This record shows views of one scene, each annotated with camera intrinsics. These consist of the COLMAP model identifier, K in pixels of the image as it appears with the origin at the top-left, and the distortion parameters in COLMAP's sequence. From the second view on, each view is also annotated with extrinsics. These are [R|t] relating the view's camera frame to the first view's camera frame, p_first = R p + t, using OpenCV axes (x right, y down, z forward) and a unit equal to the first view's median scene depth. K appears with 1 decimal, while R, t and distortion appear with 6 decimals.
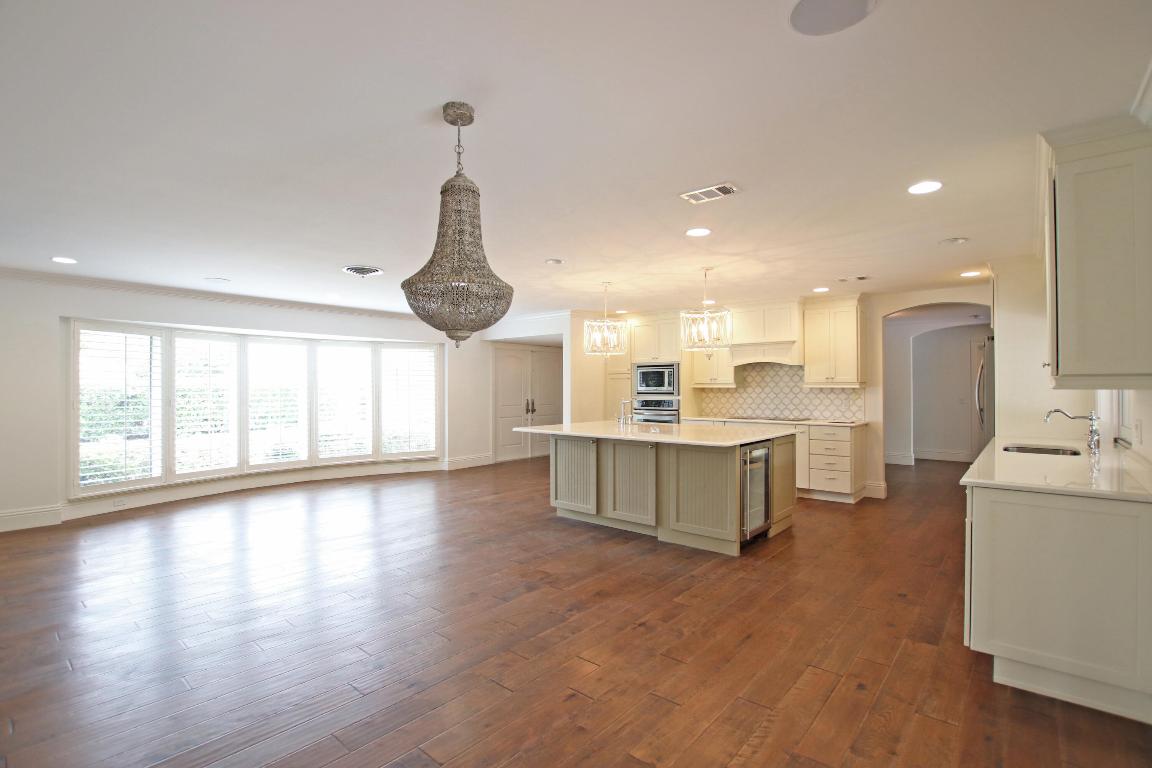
lens RADIAL K [[537.0, 0, 573.3], [0, 537.0, 383.0], [0, 0, 1]] dist [-0.023044, 0.000143]
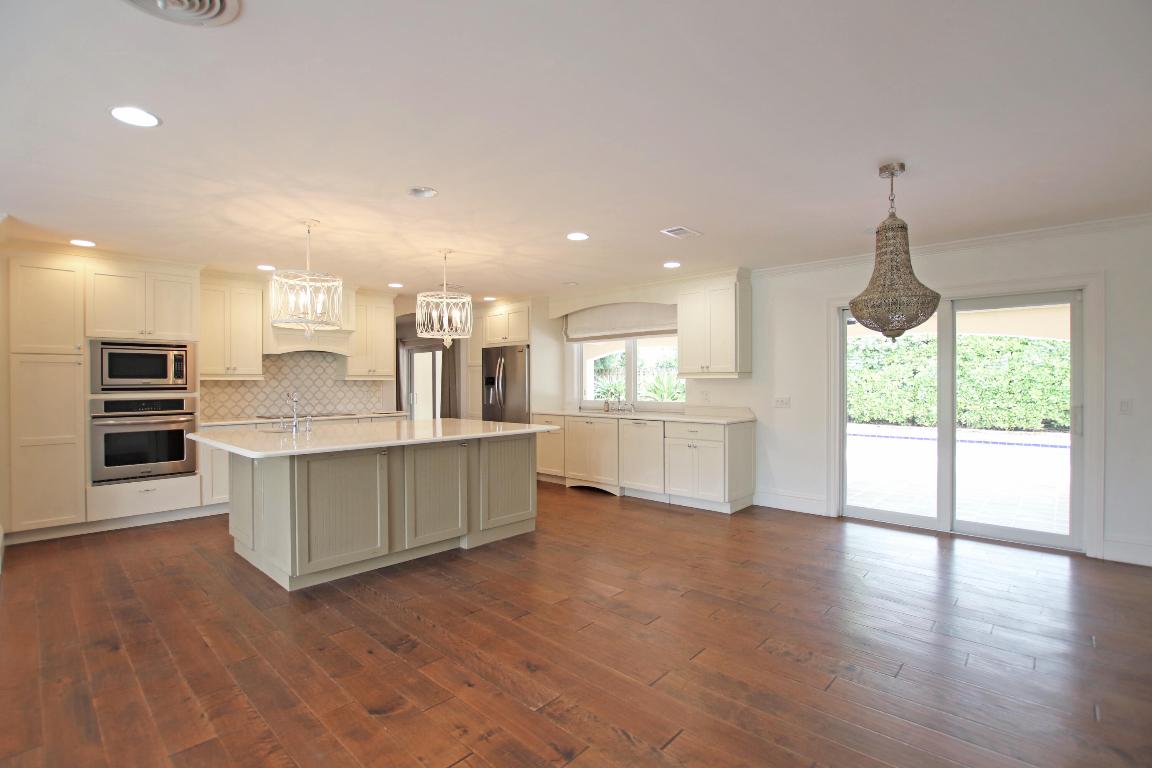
lens RADIAL K [[537.0, 0, 567.9], [0, 537.0, 383.9], [0, 0, 1]] dist [-0.023044, 0.000143]
pose [[0.047327, -0.002881, 0.998875, -0.470030], [-0.004290, 0.999986, 0.003087, 0.009775], [-0.998870, -0.004431, 0.047314, 0.515247]]
